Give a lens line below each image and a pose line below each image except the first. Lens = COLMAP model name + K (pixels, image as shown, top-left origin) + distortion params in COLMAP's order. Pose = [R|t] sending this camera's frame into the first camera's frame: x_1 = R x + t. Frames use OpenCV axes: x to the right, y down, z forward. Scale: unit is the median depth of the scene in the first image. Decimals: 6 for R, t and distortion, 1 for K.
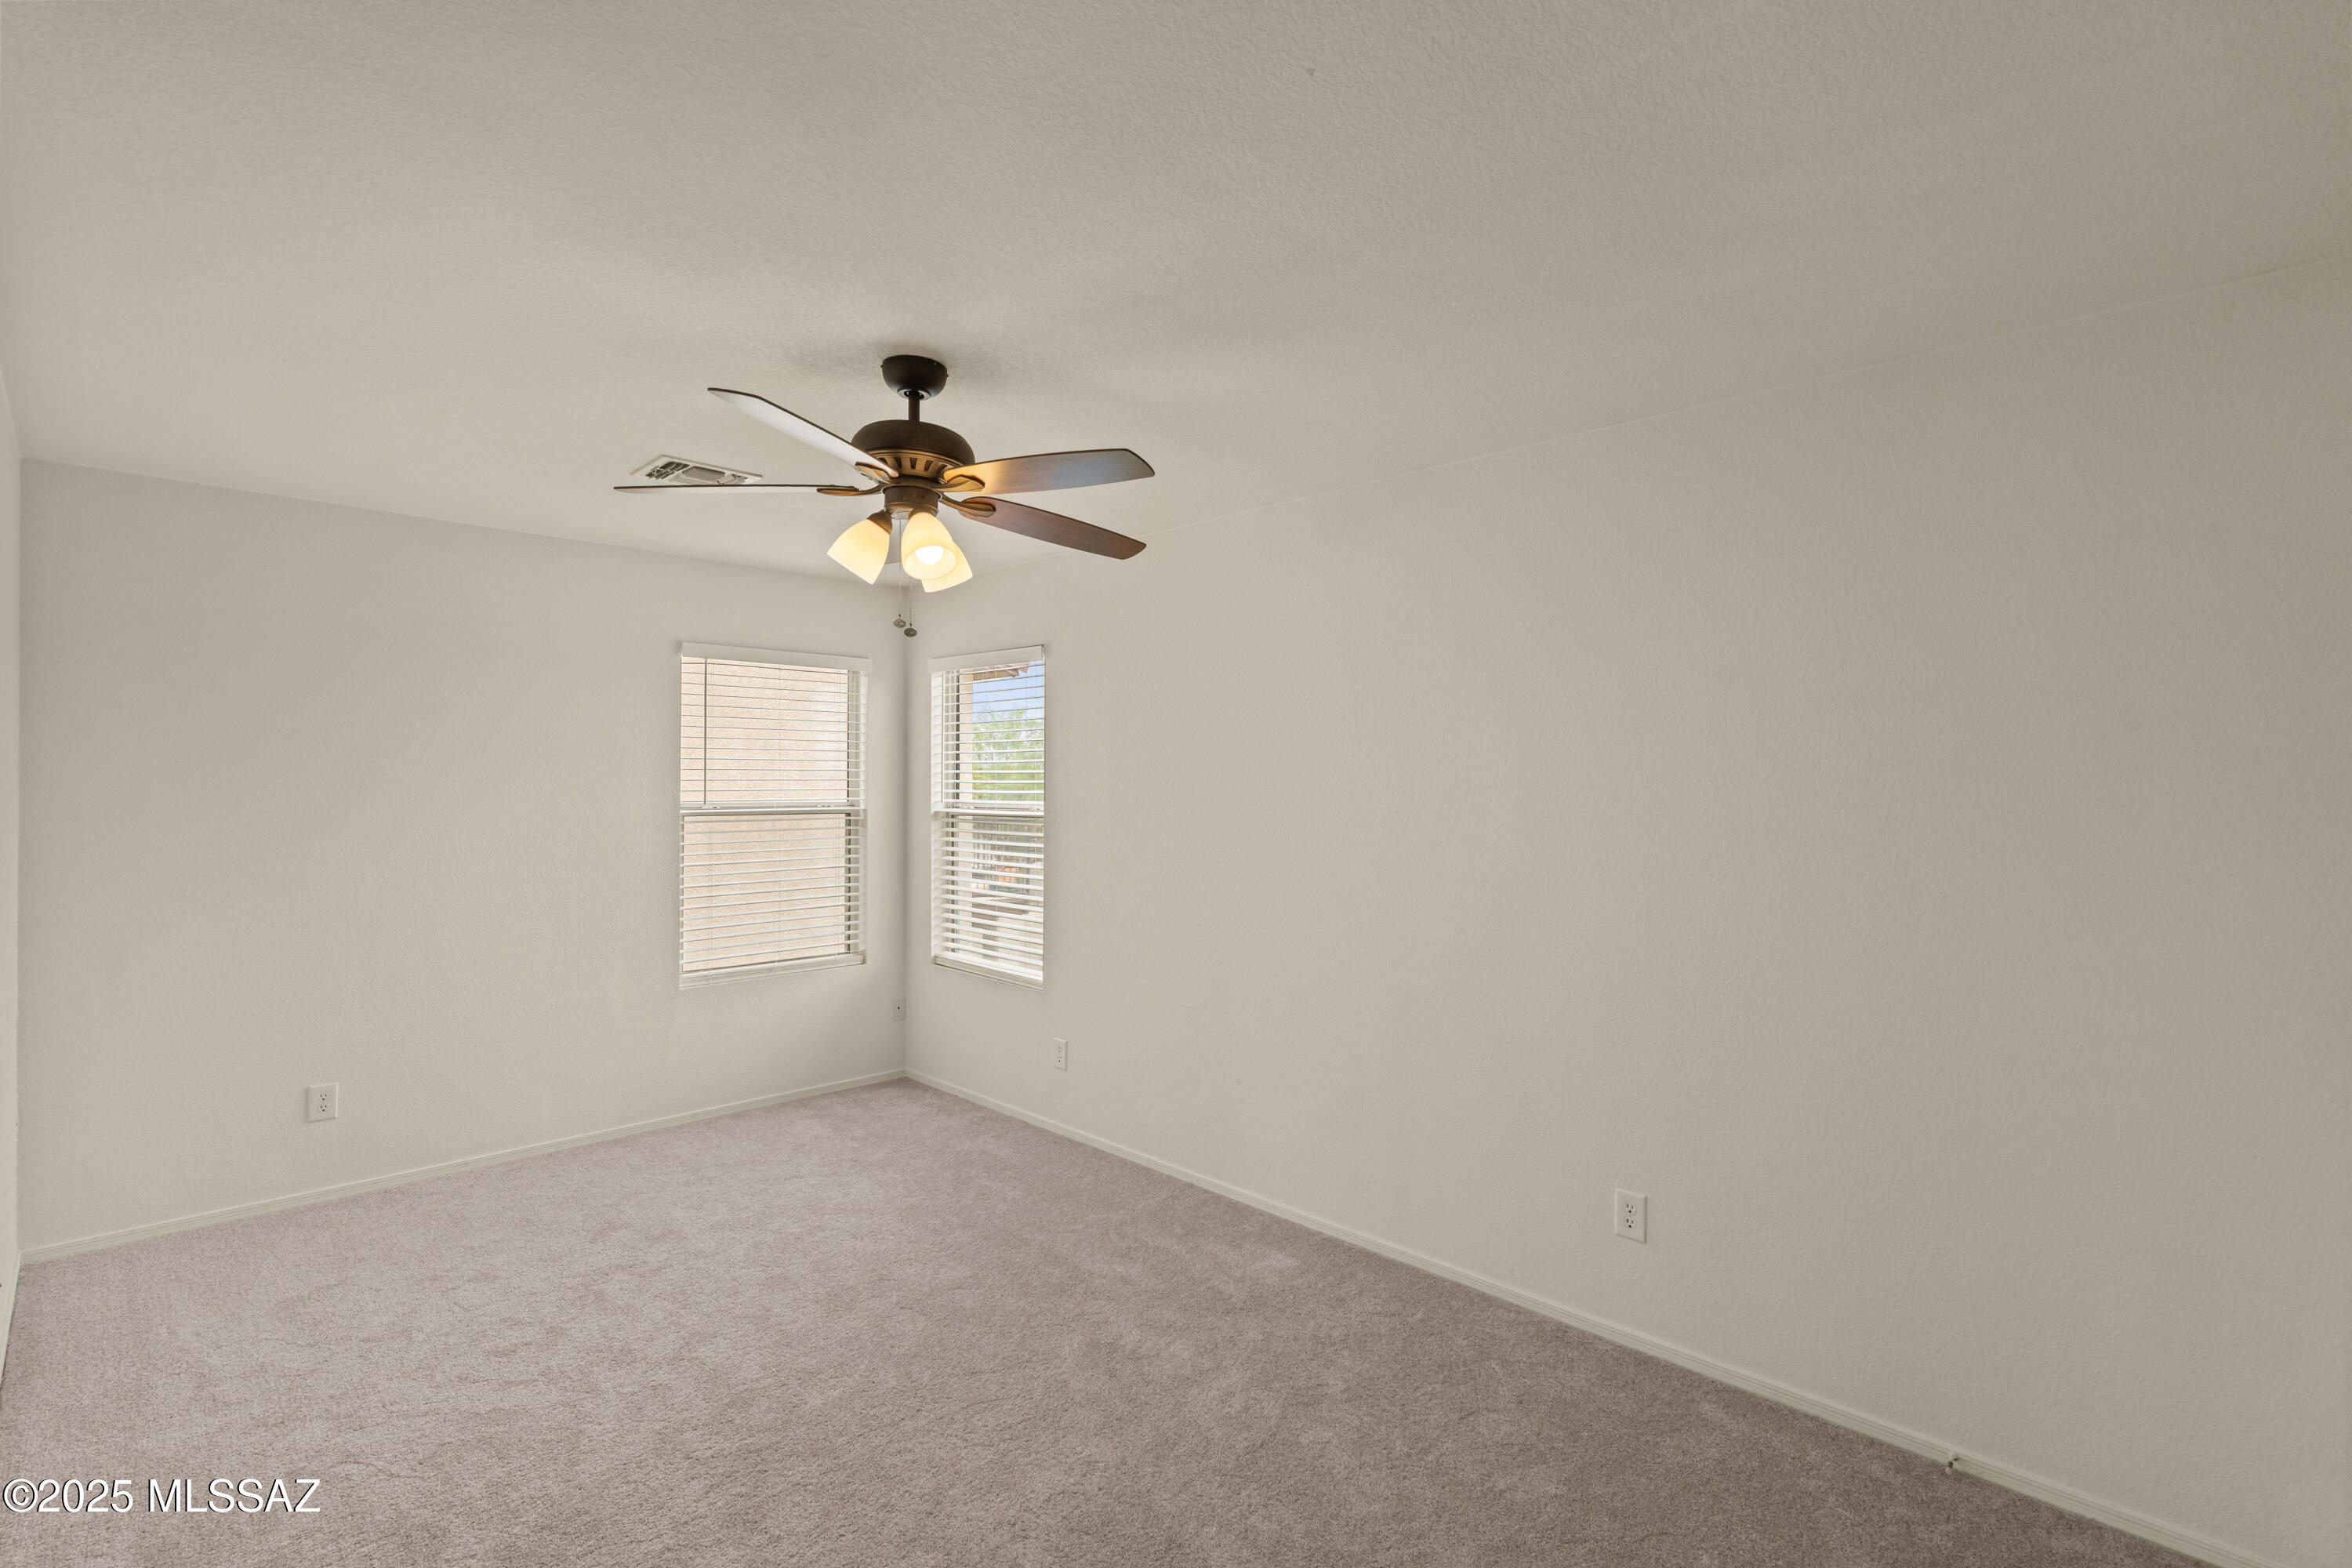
lens RADIAL K [[1116.5, 0, 1176.0], [0, 1116.5, 784.0], [0, 0, 1]] dist [0.001399, -0.000537]
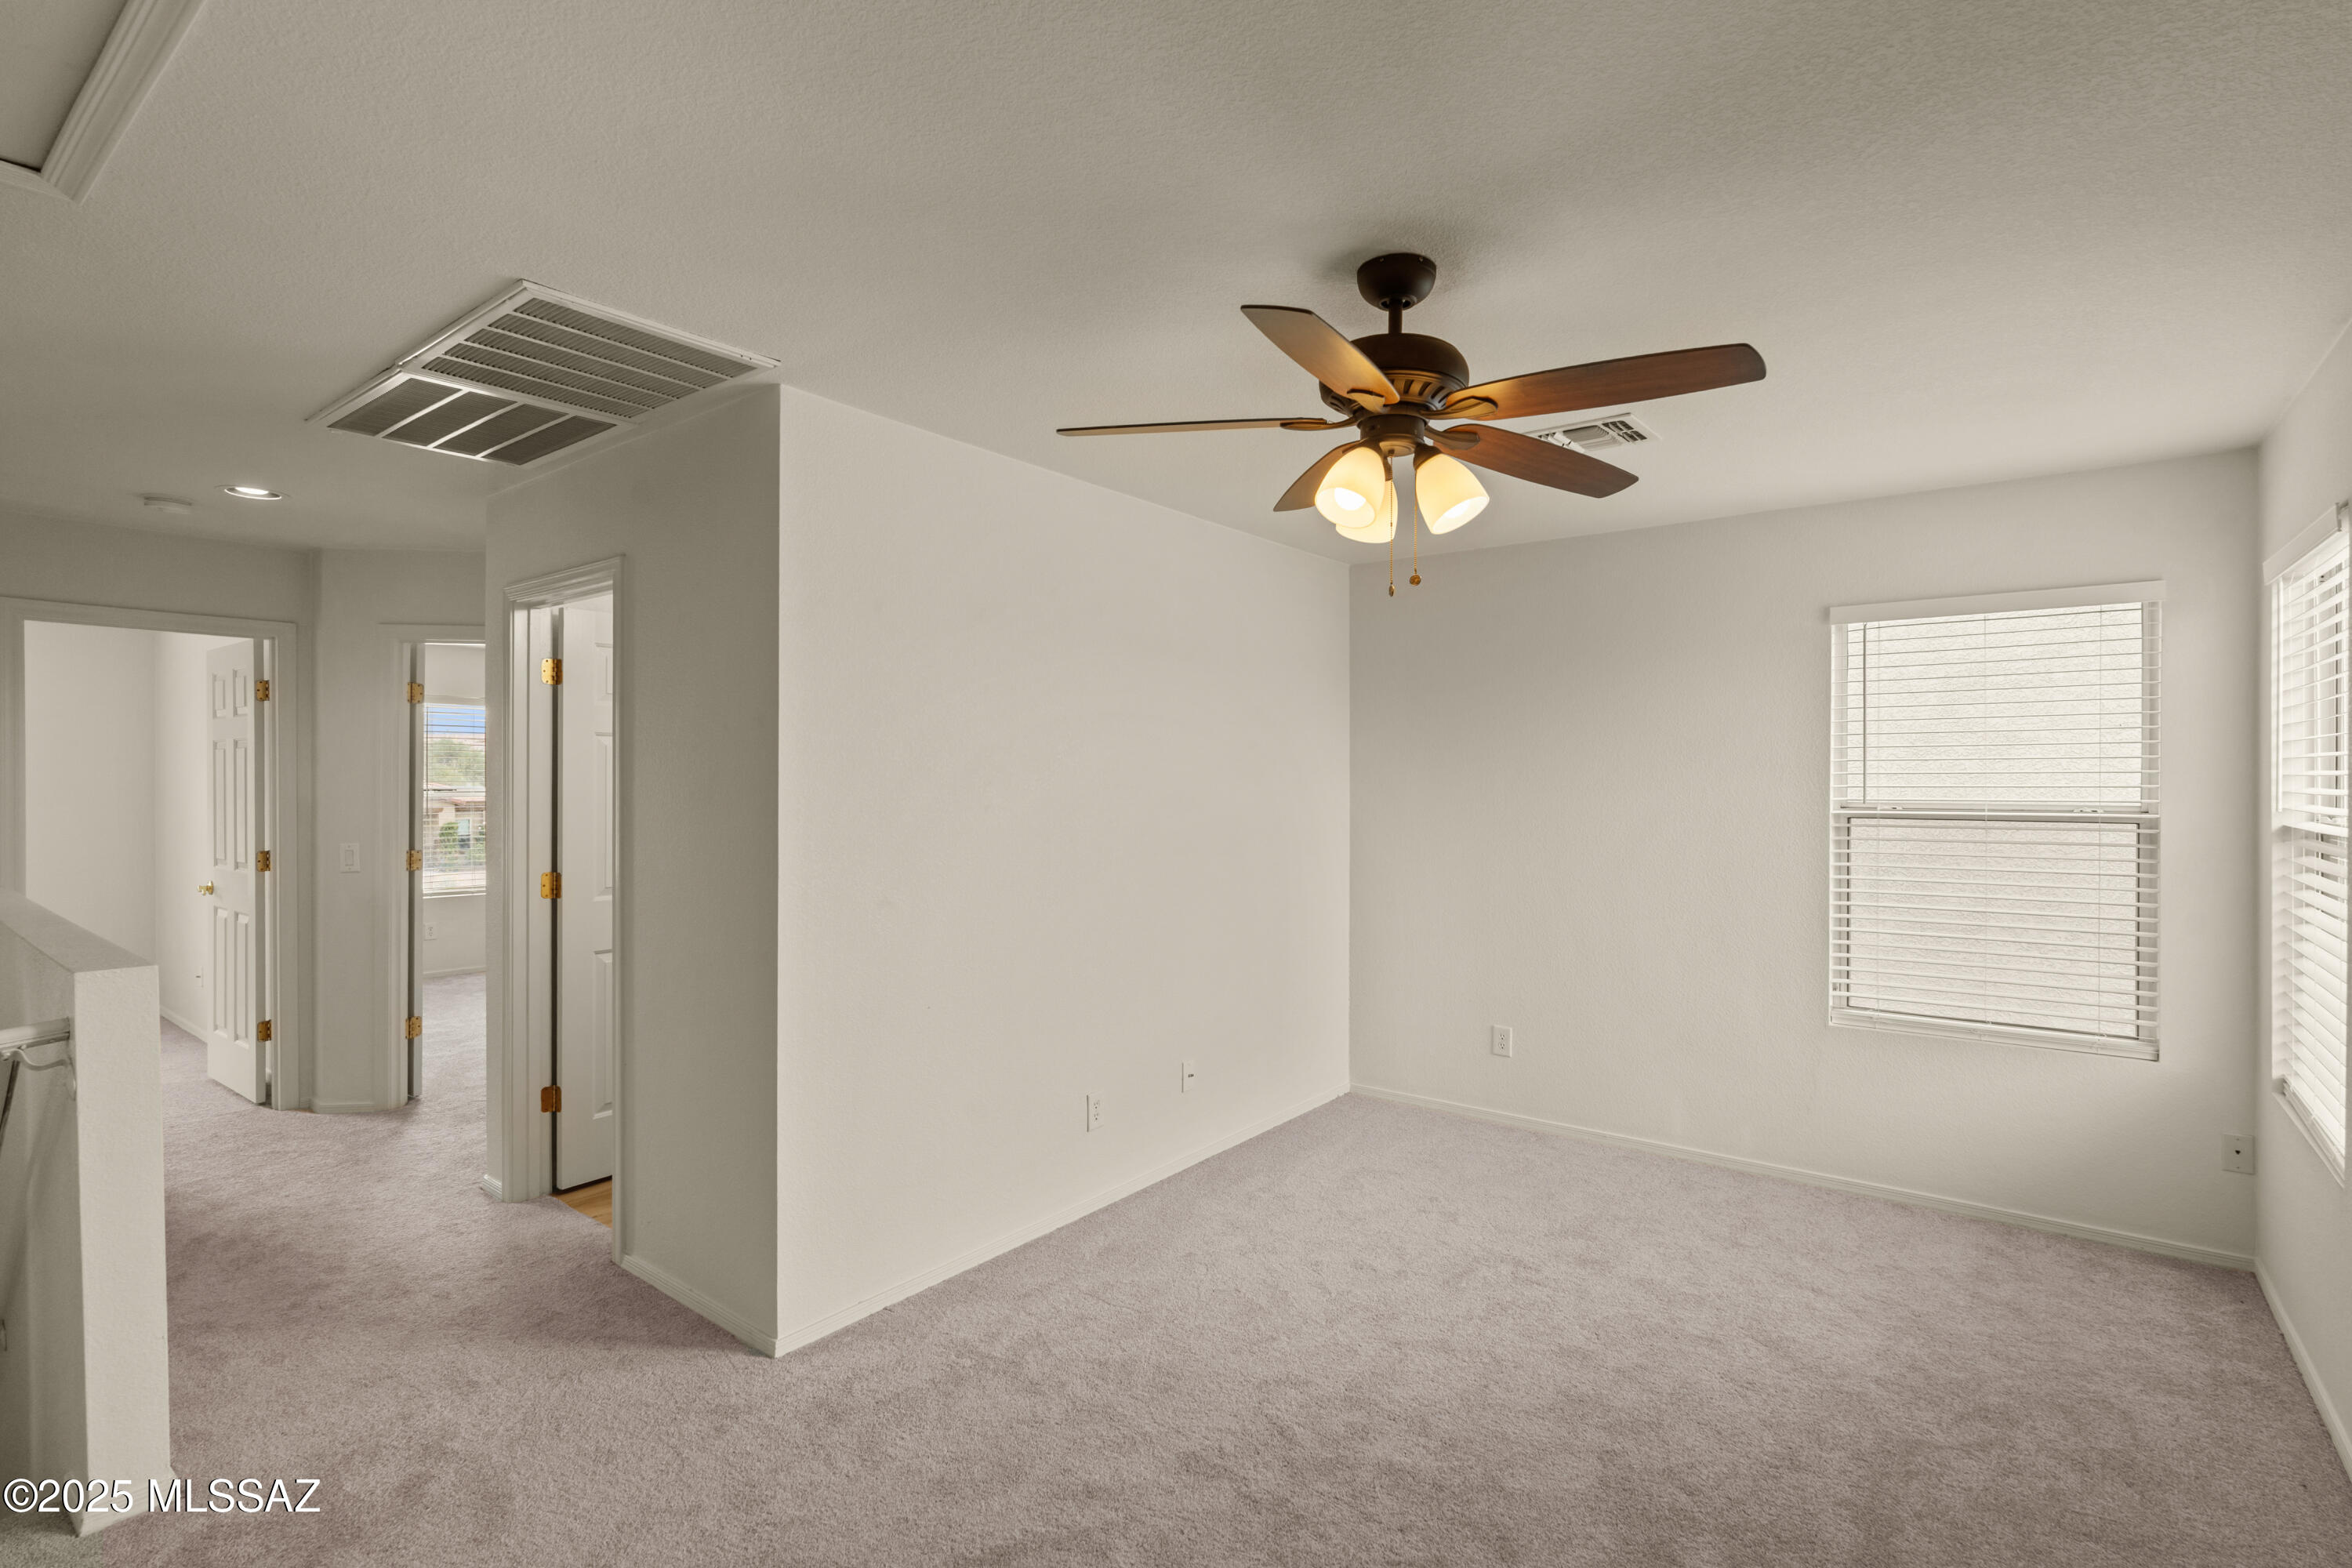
lens RADIAL K [[1116.5, 0, 1176.0], [0, 1116.5, 784.0], [0, 0, 1]] dist [0.001399, -0.000537]
pose [[0.106611, 0.003678, -0.994294, 0.330682], [0.000015, 0.999993, 0.003701, 0.000834], [0.994301, -0.000409, 0.106610, 0.424522]]
